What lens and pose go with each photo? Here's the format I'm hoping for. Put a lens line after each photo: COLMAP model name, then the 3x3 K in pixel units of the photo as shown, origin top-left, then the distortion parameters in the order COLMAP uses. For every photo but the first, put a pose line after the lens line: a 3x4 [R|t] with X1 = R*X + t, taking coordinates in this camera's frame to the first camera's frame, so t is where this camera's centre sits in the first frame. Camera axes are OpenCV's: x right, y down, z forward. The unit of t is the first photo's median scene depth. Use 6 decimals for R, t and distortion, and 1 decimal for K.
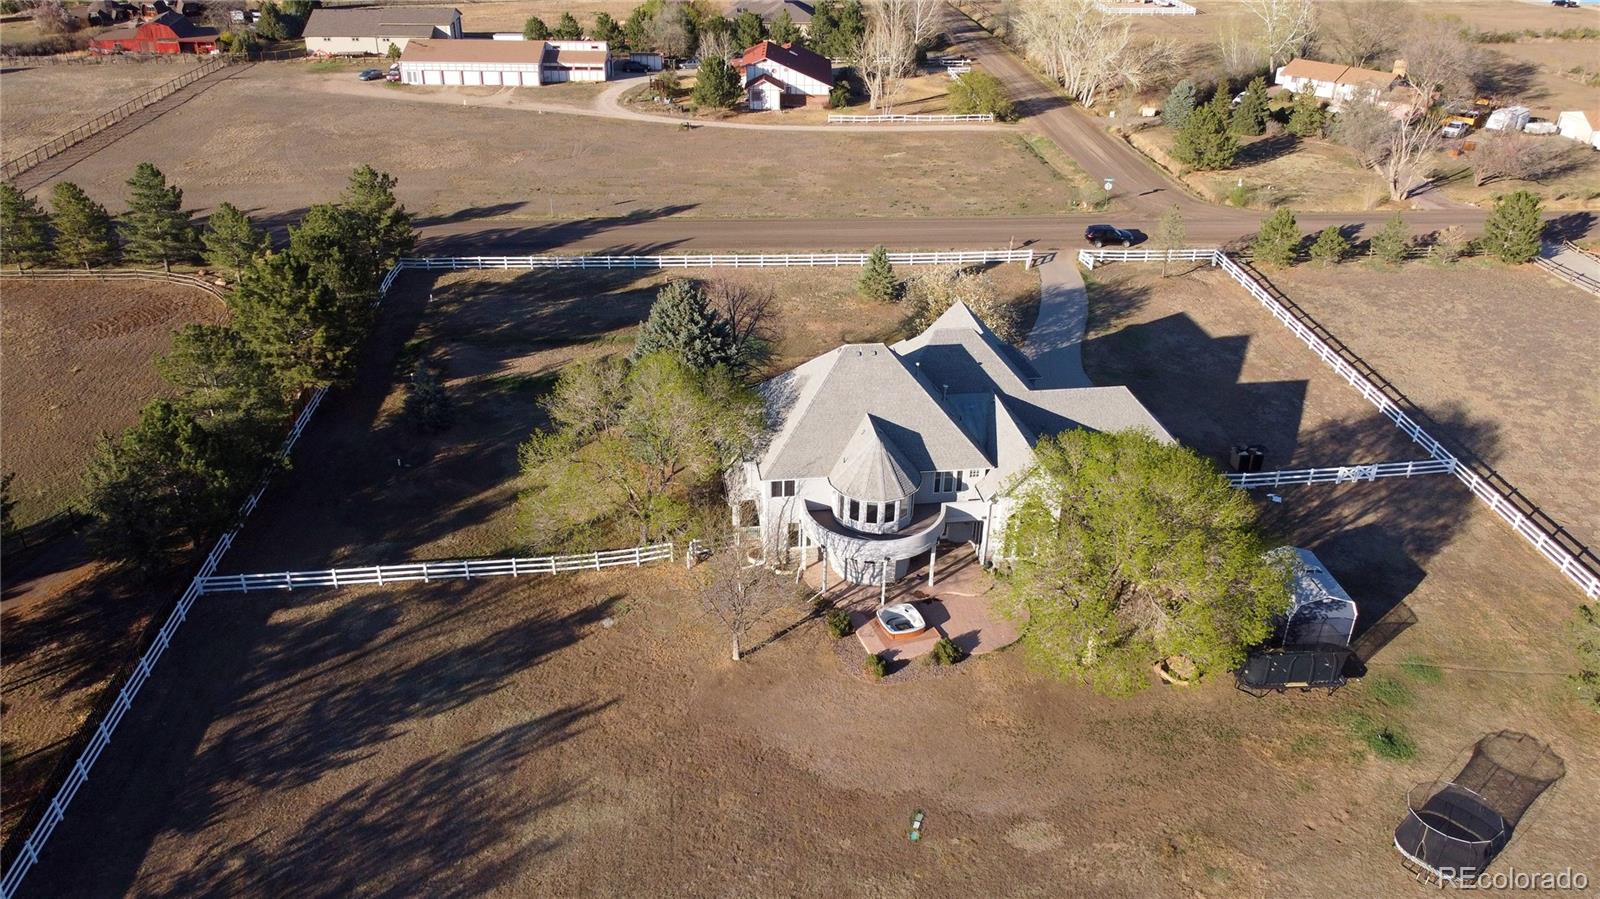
lens RADIAL K [[1223.1, 0, 798.6], [0, 1223.1, 463.1], [0, 0, 1]] dist [-0.002721, -0.002957]
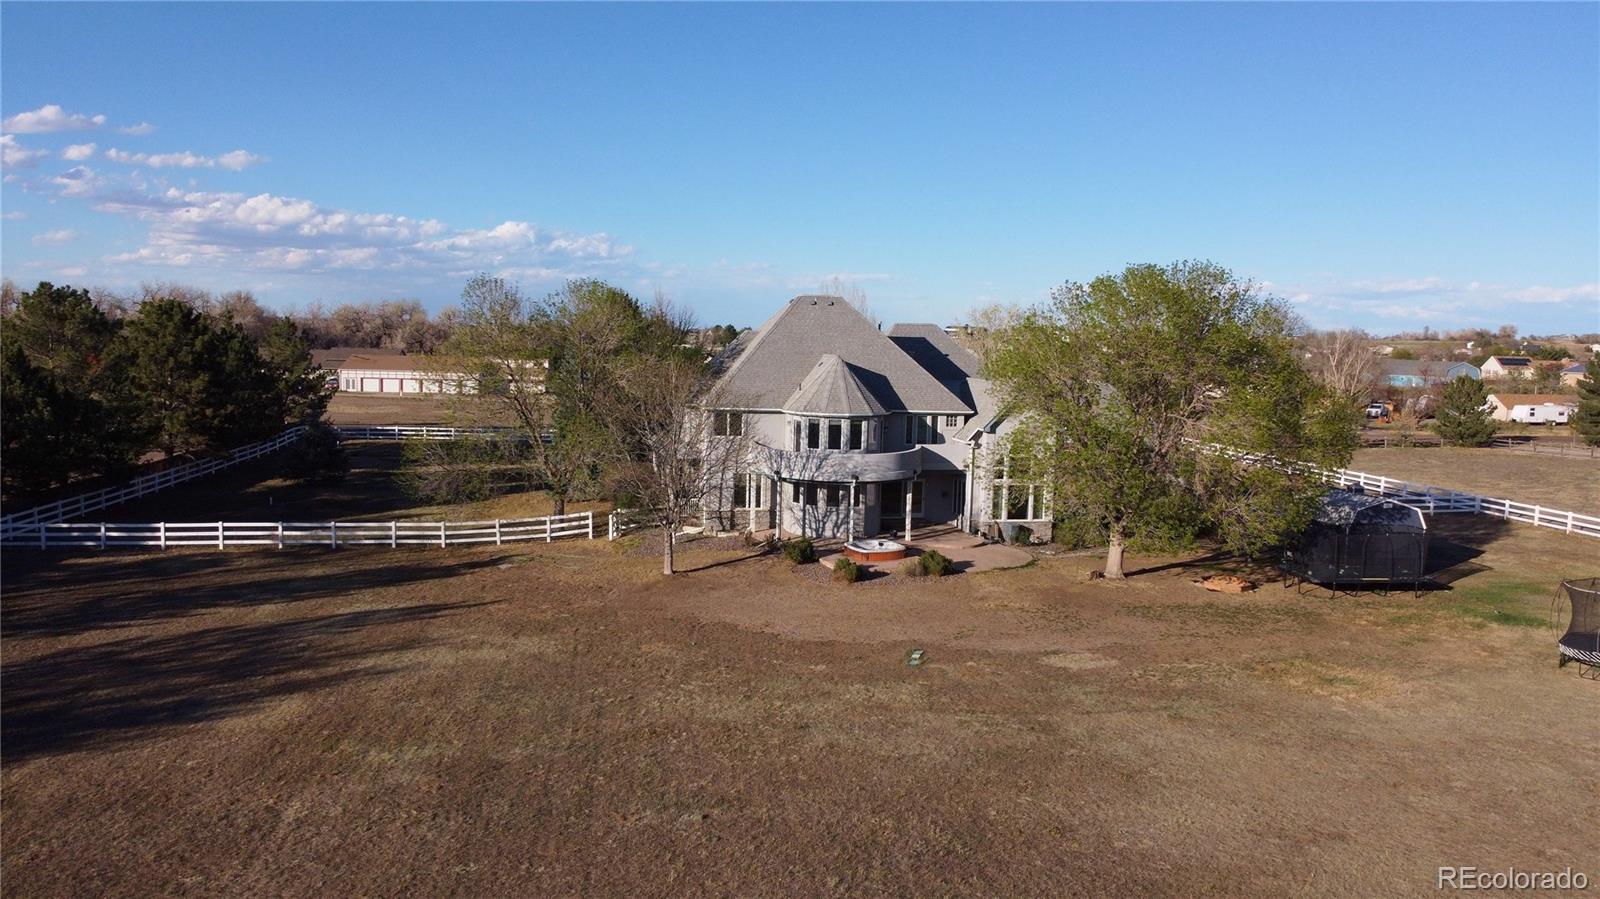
lens RADIAL K [[1223.1, 0, 799.8], [0, 1223.1, 444.4], [0, 0, 1]] dist [-0.002721, -0.002957]
pose [[0.998493, 0.003267, 0.054779, -0.009516], [0.017973, 0.923704, -0.382686, 0.367058], [-0.051850, 0.383094, 0.922253, 0.232483]]
